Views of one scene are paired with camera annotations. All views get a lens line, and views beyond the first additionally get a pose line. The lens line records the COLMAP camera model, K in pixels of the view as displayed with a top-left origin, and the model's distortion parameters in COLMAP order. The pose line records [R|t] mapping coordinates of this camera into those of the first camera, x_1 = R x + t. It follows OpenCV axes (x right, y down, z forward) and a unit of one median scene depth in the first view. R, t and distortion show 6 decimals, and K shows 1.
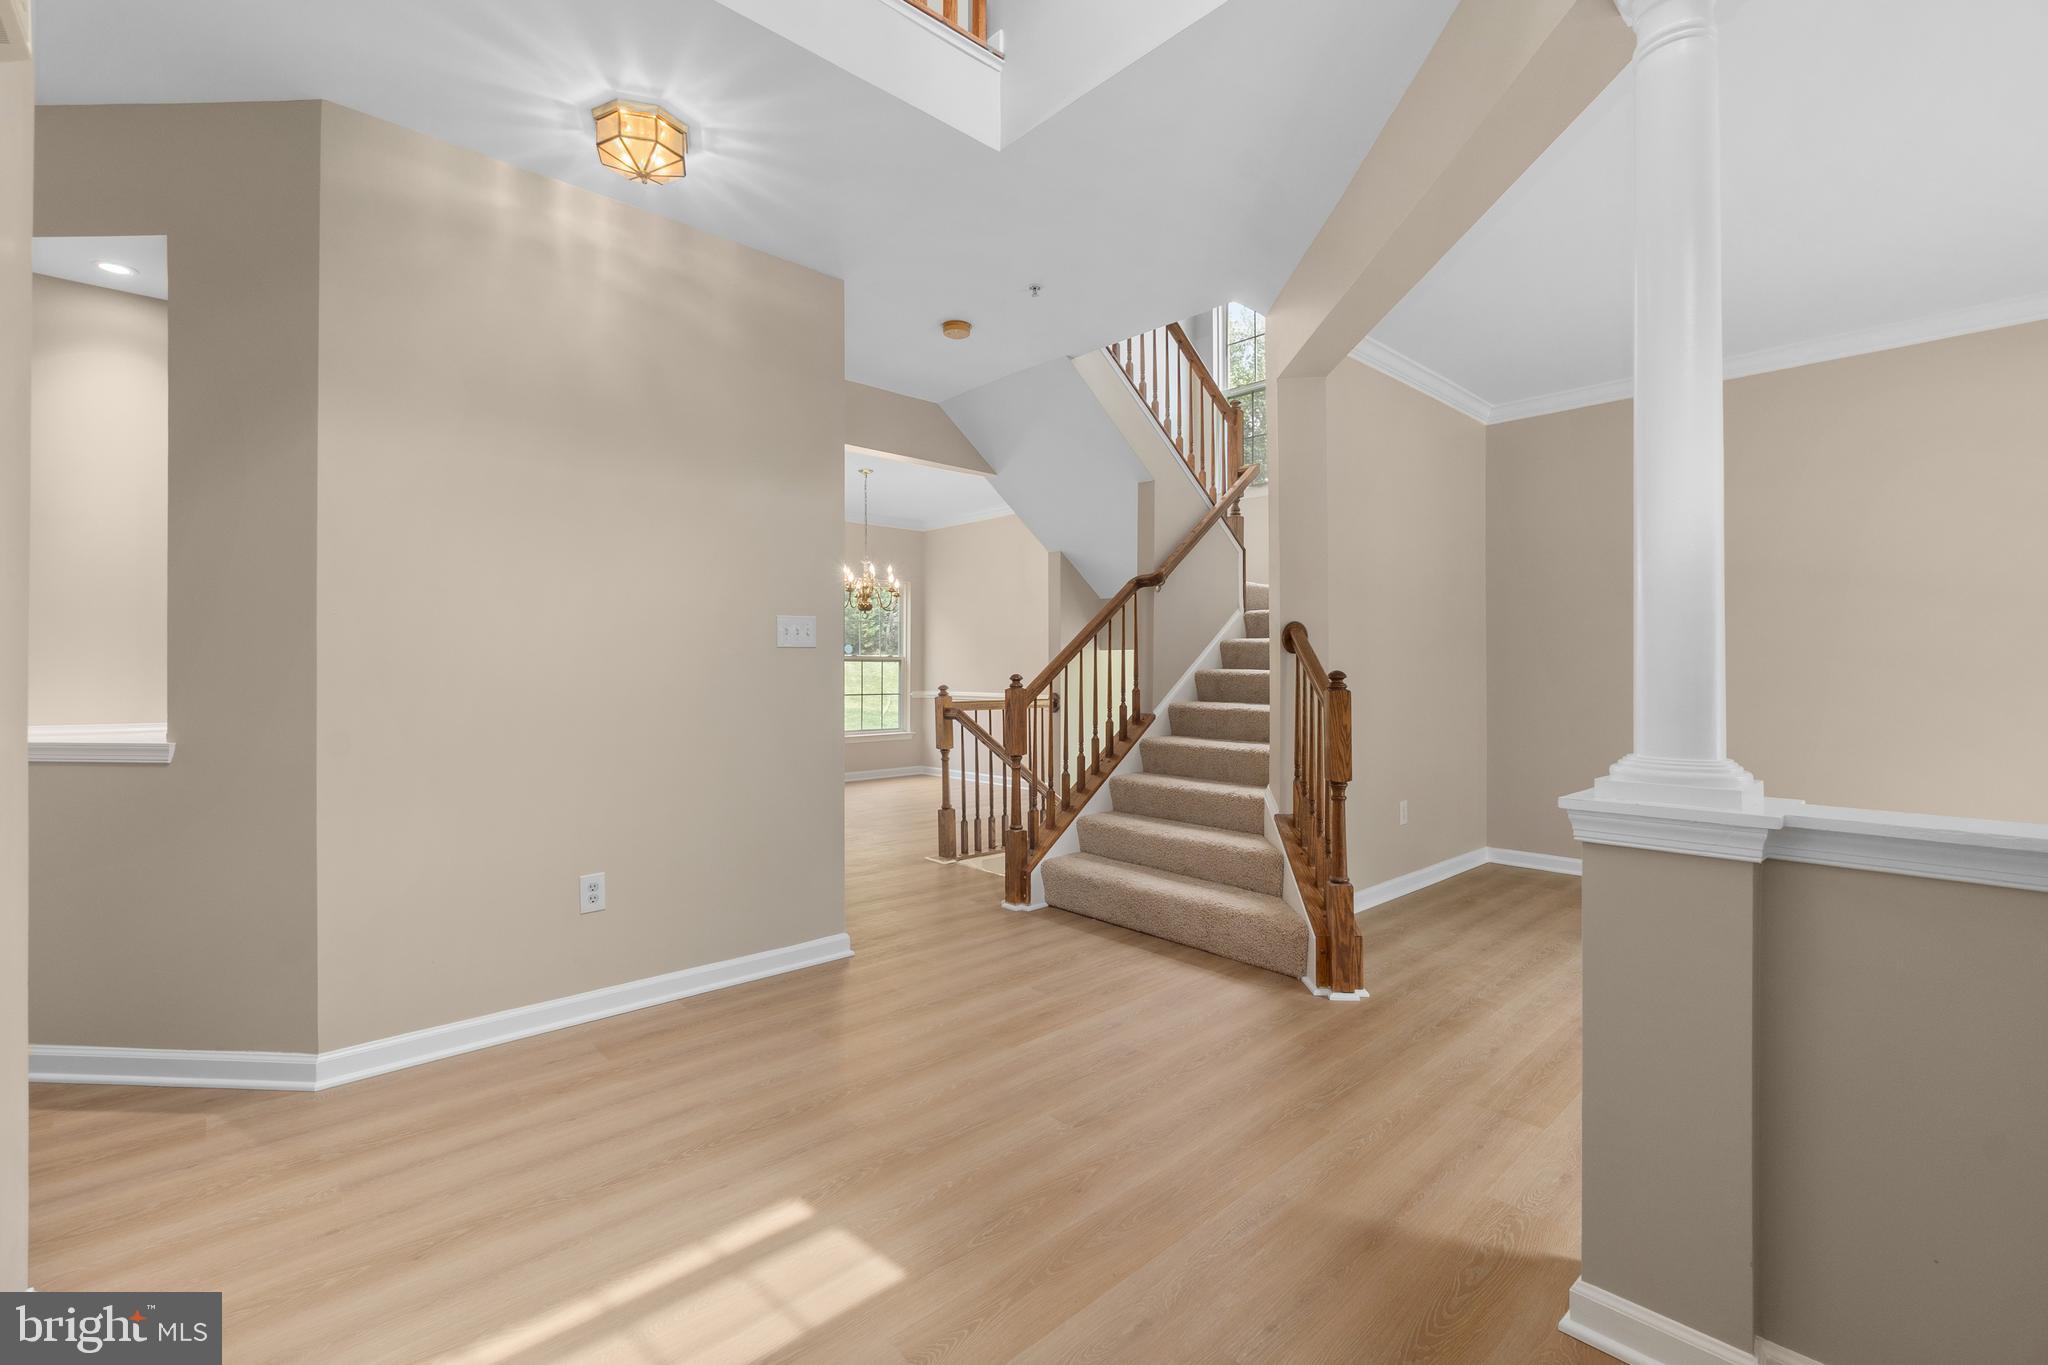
lens RADIAL K [[927.5, 0, 1065.3], [0, 927.5, 659.5], [0, 0, 1]] dist [-0.009707, -0.000112]
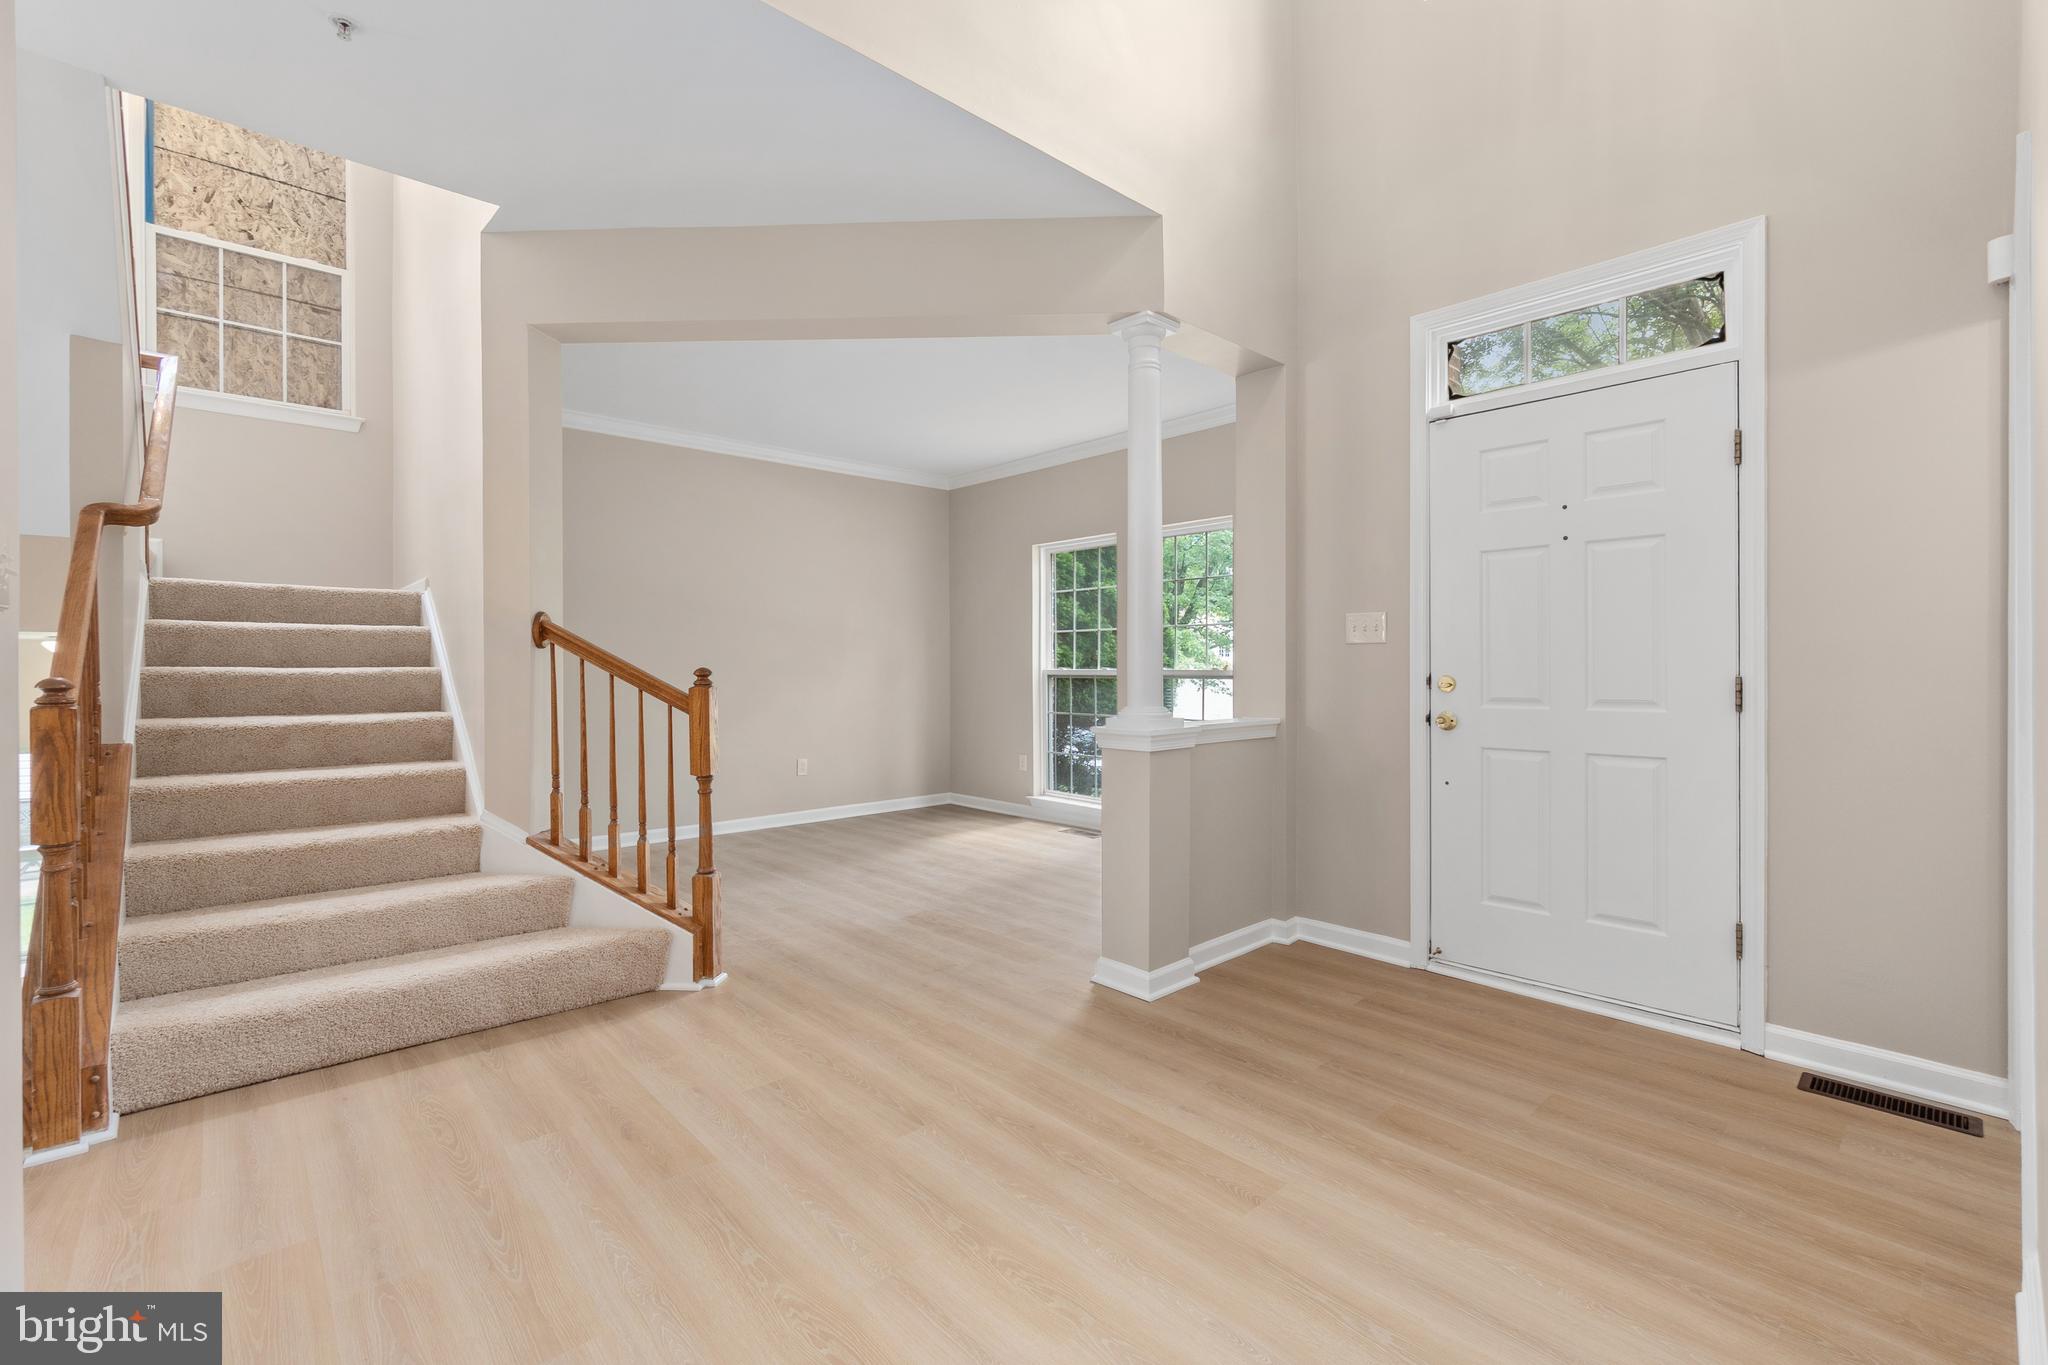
lens RADIAL K [[880.6, 0, 1022.7], [0, 880.6, 672.2], [0, 0, 1]] dist [-0.006638, 0.000181]
pose [[0.015481, -0.010199, 0.999828, -0.668349], [-0.008419, 0.999911, 0.010330, 0.004802], [-0.999845, -0.008577, 0.015393, 0.633038]]
